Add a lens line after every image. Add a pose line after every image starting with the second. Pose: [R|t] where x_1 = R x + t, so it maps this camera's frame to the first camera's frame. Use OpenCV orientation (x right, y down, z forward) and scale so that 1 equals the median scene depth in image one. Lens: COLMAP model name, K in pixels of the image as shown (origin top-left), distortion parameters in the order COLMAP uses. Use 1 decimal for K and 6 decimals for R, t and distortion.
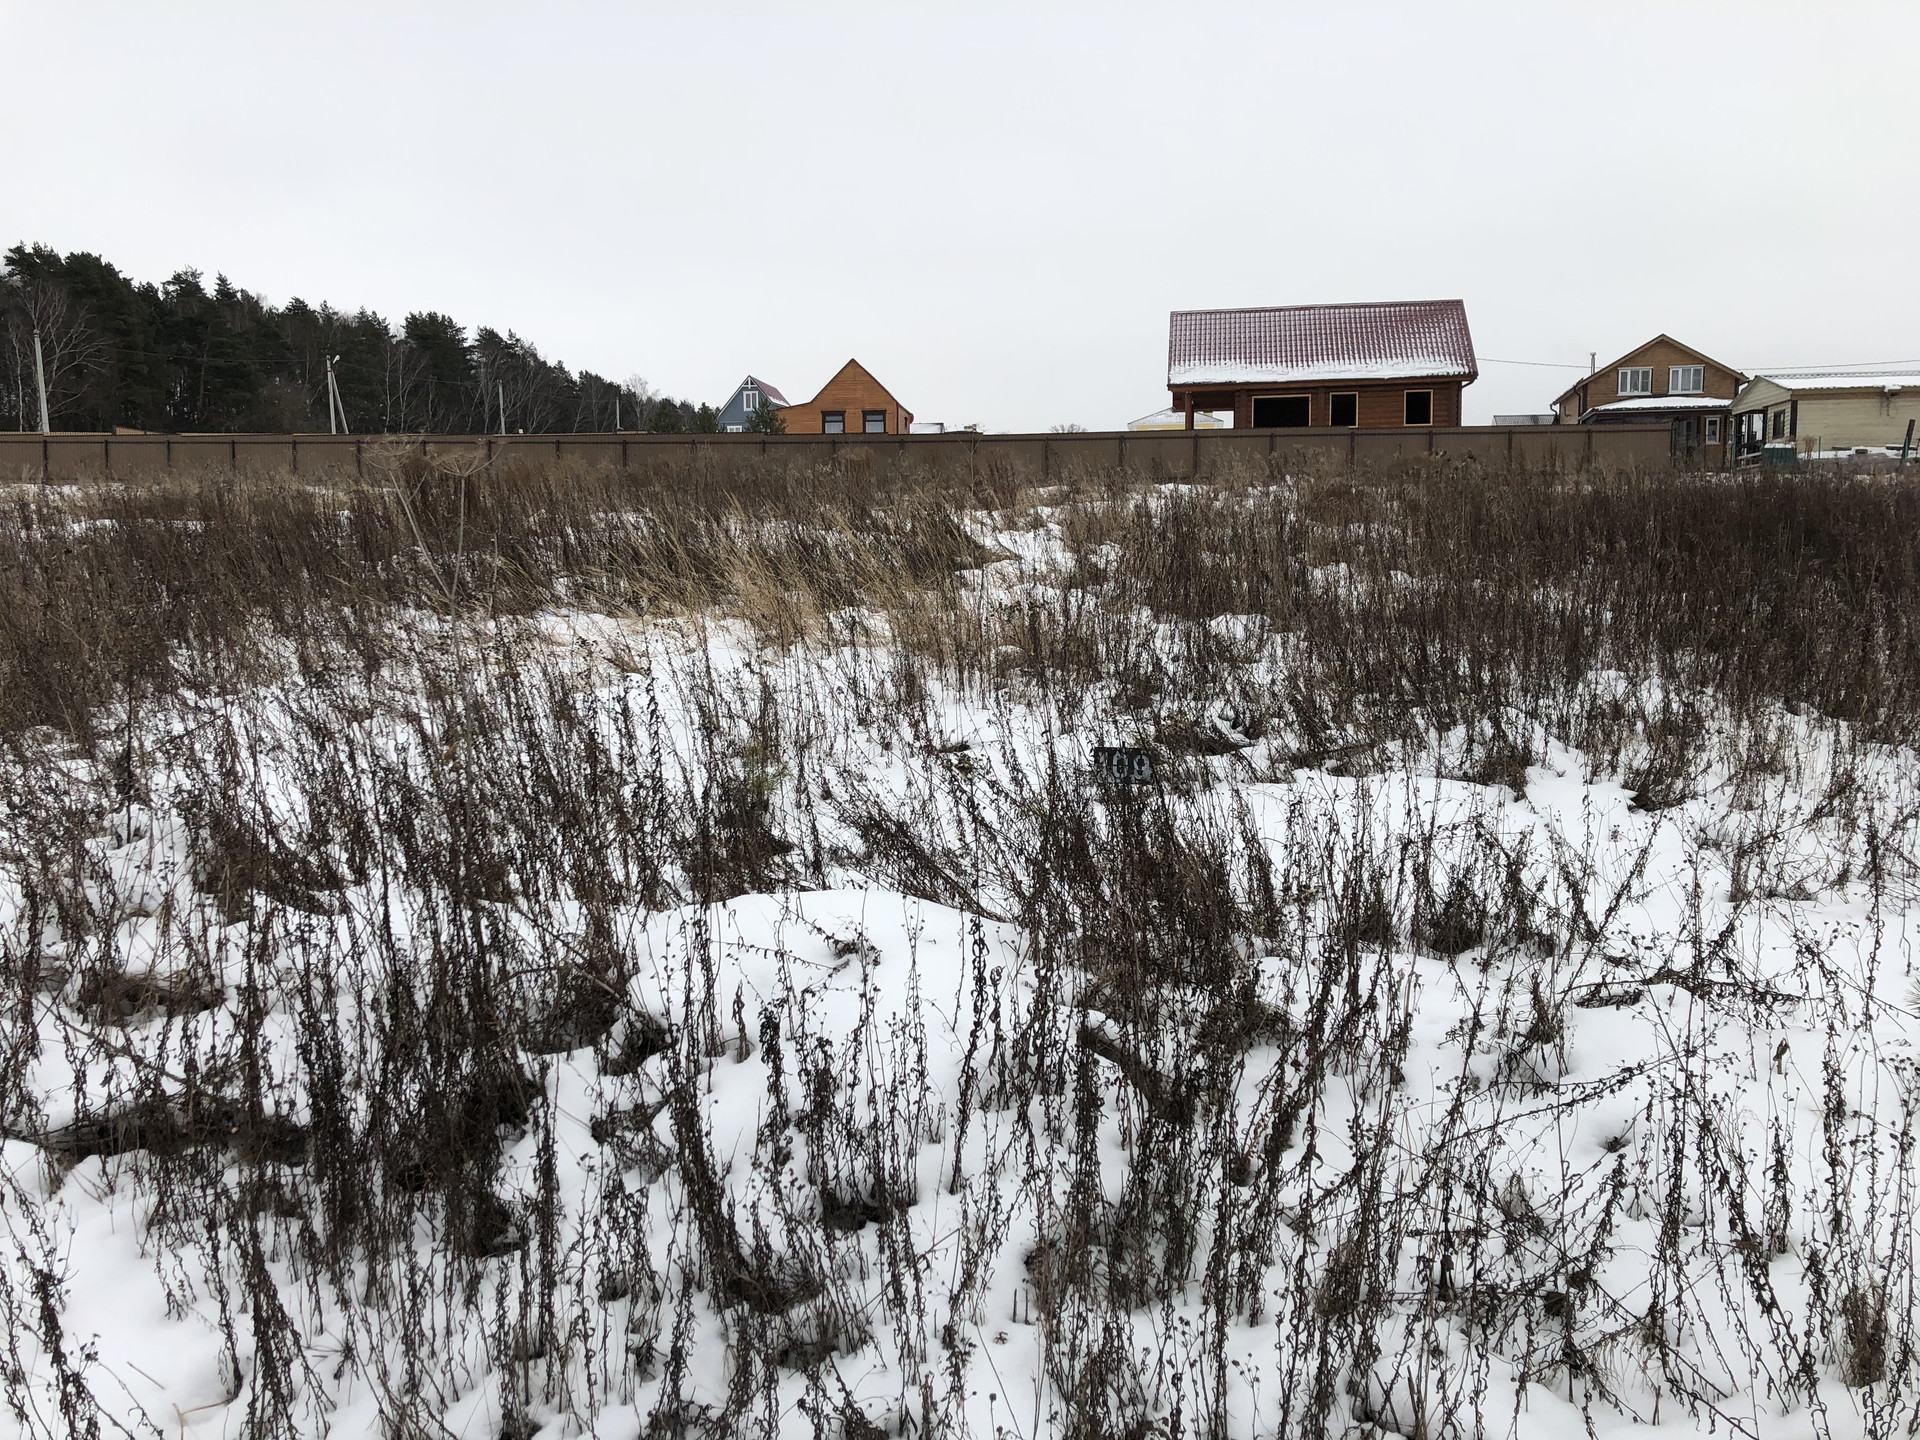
lens RADIAL K [[1618.7, 0, 963.3], [0, 1618.7, 682.2], [0, 0, 1]] dist [0.041416, 0.010610]
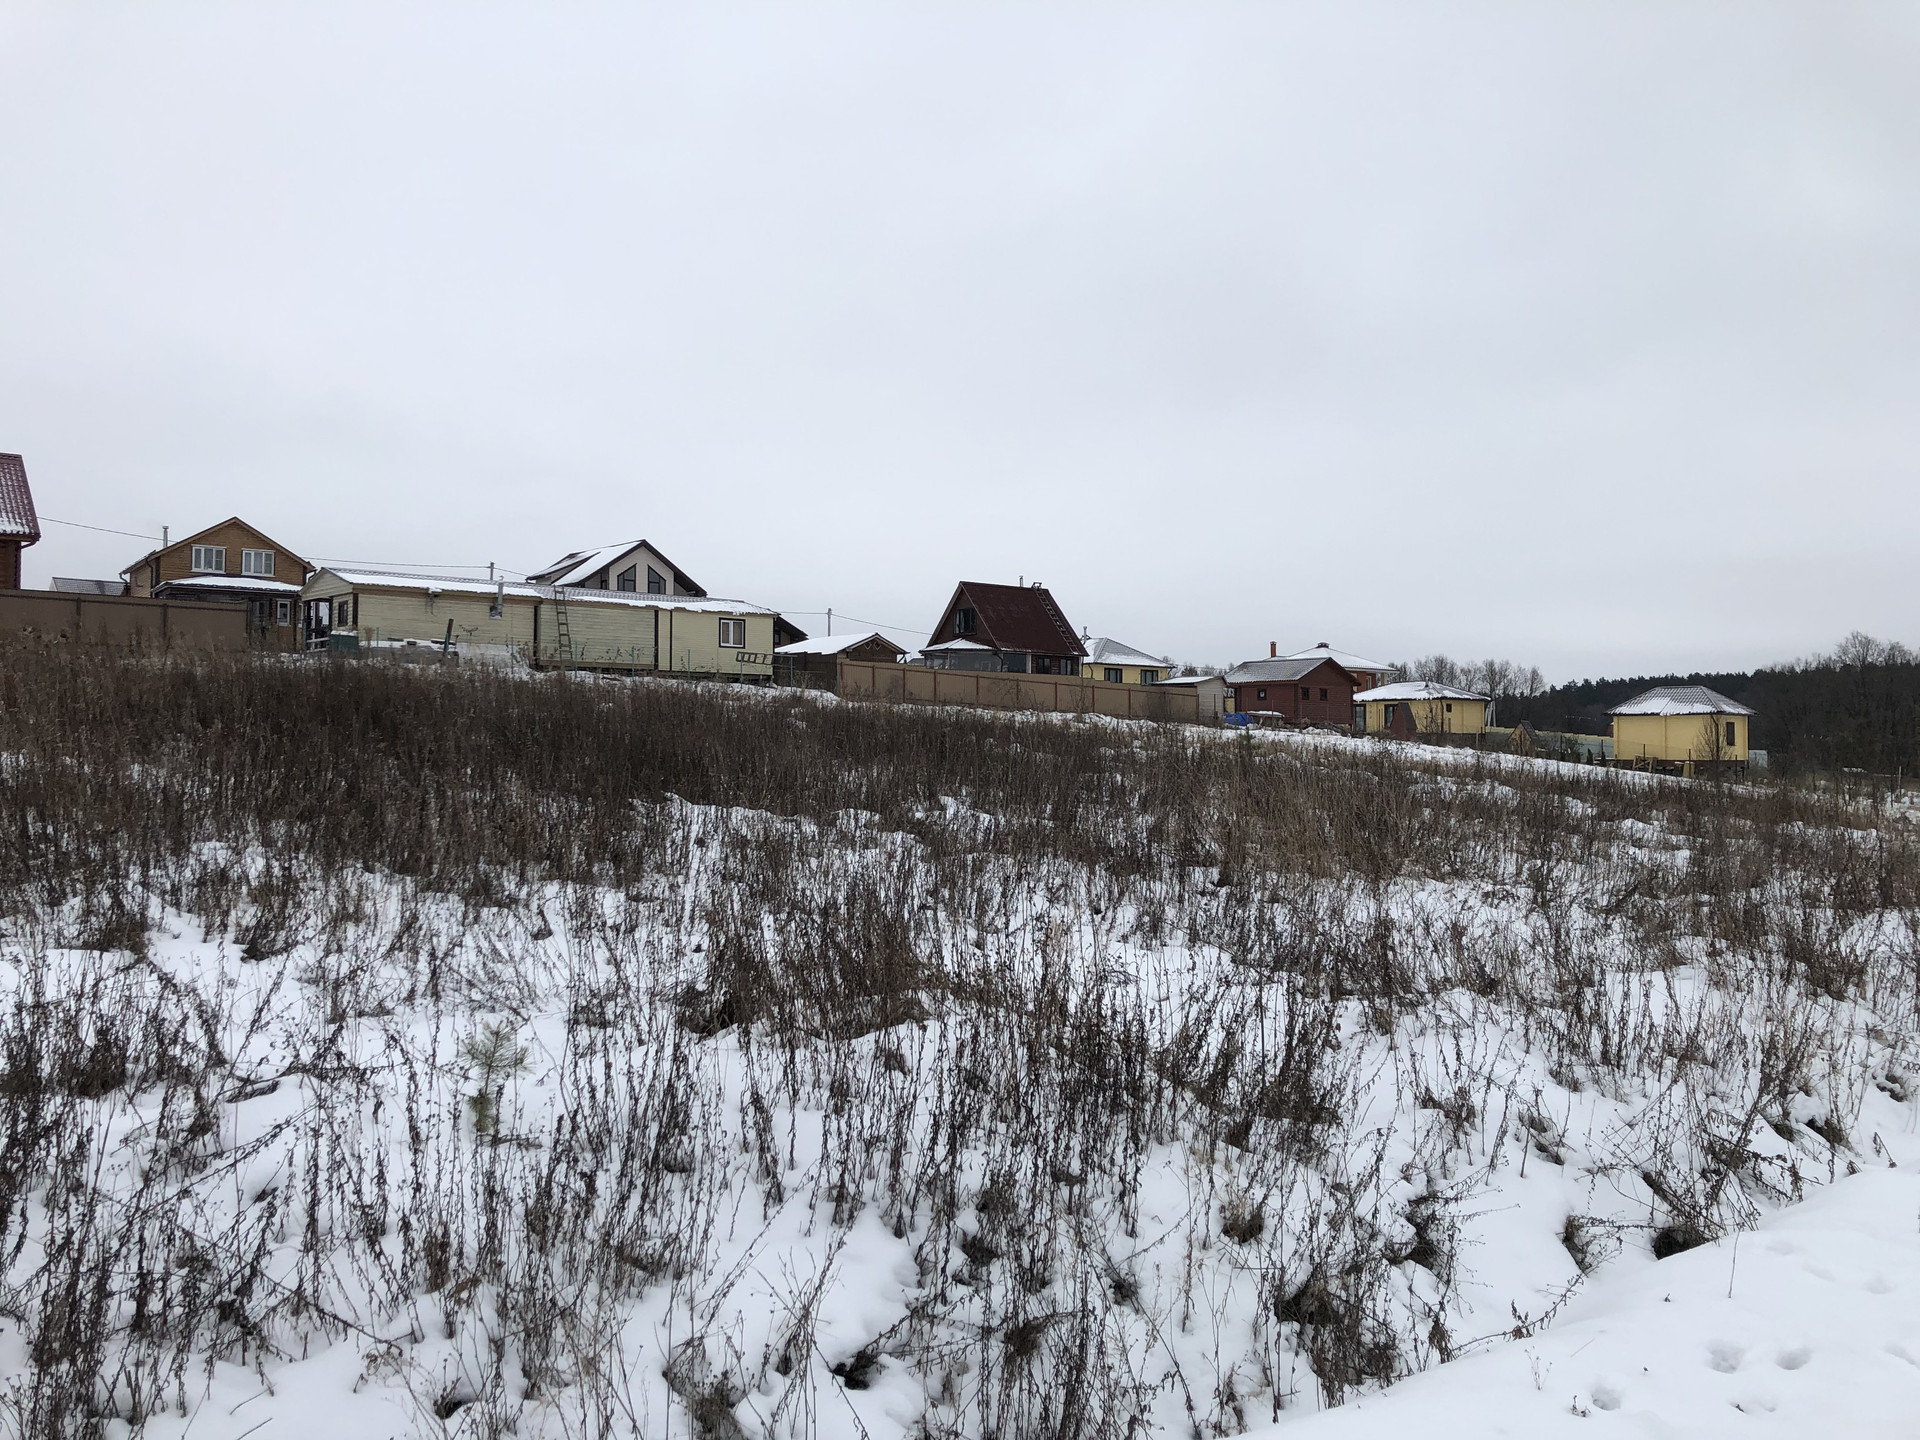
lens RADIAL K [[1594.7, 0, 960.0], [0, 1594.7, 720.0], [0, 0, 1]] dist [-0.009492, 0.007059]
pose [[0.674704, 0.021866, 0.737764, -0.074289], [0.040119, 0.996997, -0.066240, 0.002971], [-0.736997, 0.074291, 0.671800, -0.127957]]
